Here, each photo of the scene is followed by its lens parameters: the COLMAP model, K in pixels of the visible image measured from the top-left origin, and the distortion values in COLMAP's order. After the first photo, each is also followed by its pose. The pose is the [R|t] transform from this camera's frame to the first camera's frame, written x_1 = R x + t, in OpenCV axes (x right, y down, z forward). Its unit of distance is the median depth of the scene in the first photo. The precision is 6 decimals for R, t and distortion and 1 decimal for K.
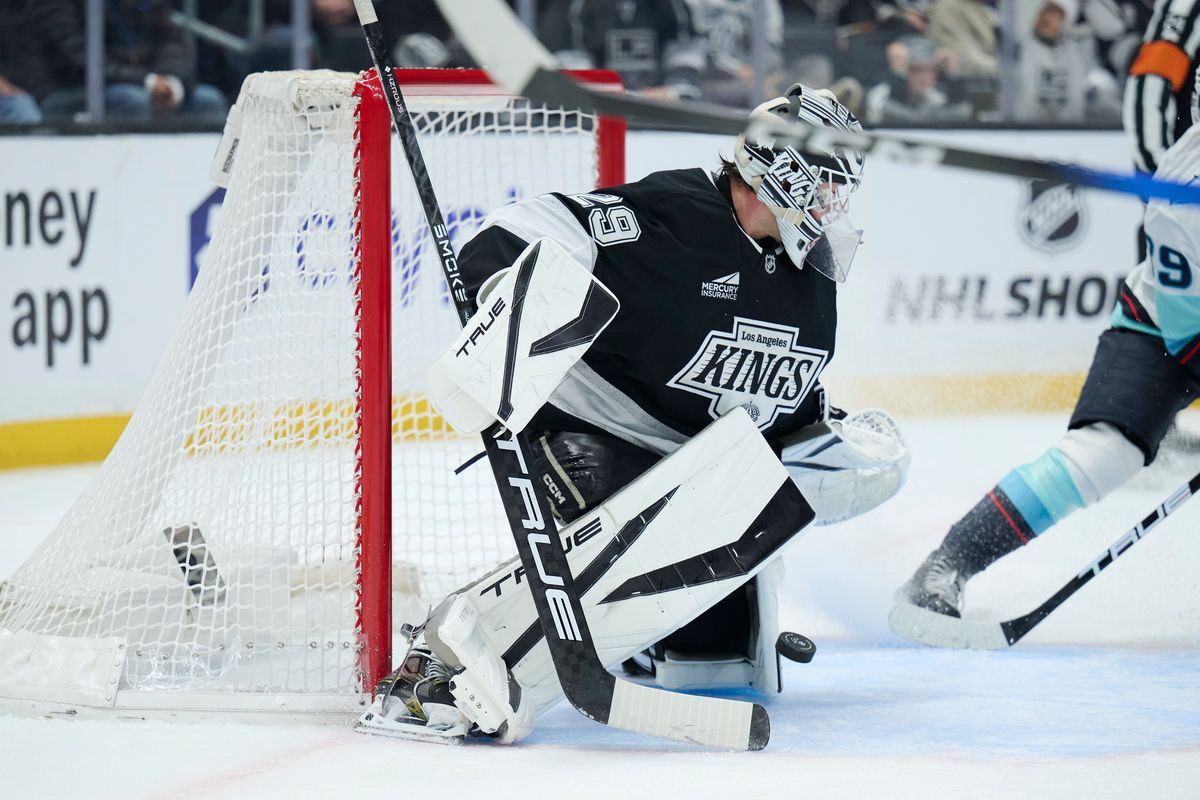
lens RADIAL K [[3655.4, 0, 607.2], [0, 3655.4, 404.6], [0, 0, 1]] dist [-0.087332, 0.000000]
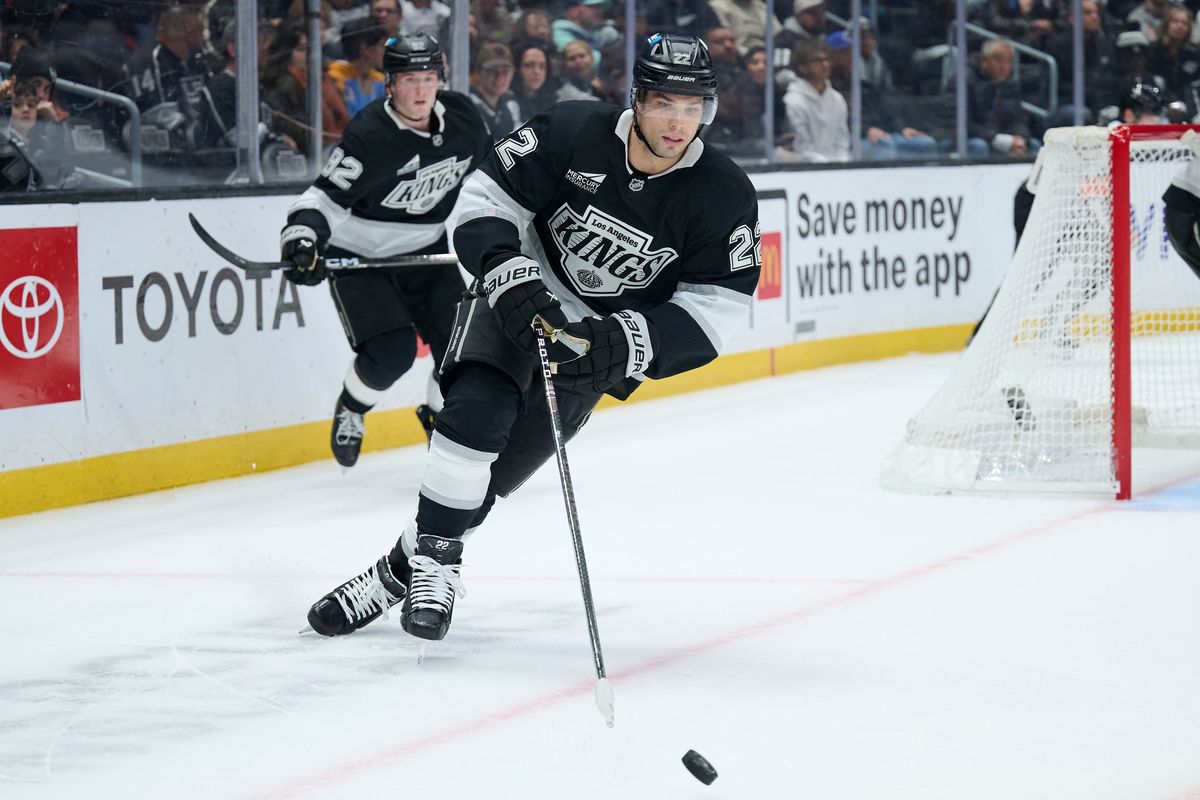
lens RADIAL K [[3655.4, 0, 600.0], [0, 3655.4, 407.0], [0, 0, 1]] dist [-0.087332, 0.000000]
pose [[0.977723, -0.003538, -0.209871, 0.058926], [0.001957, 0.999968, -0.007740, 0.056279], [0.209891, 0.007157, 0.977699, -0.762942]]
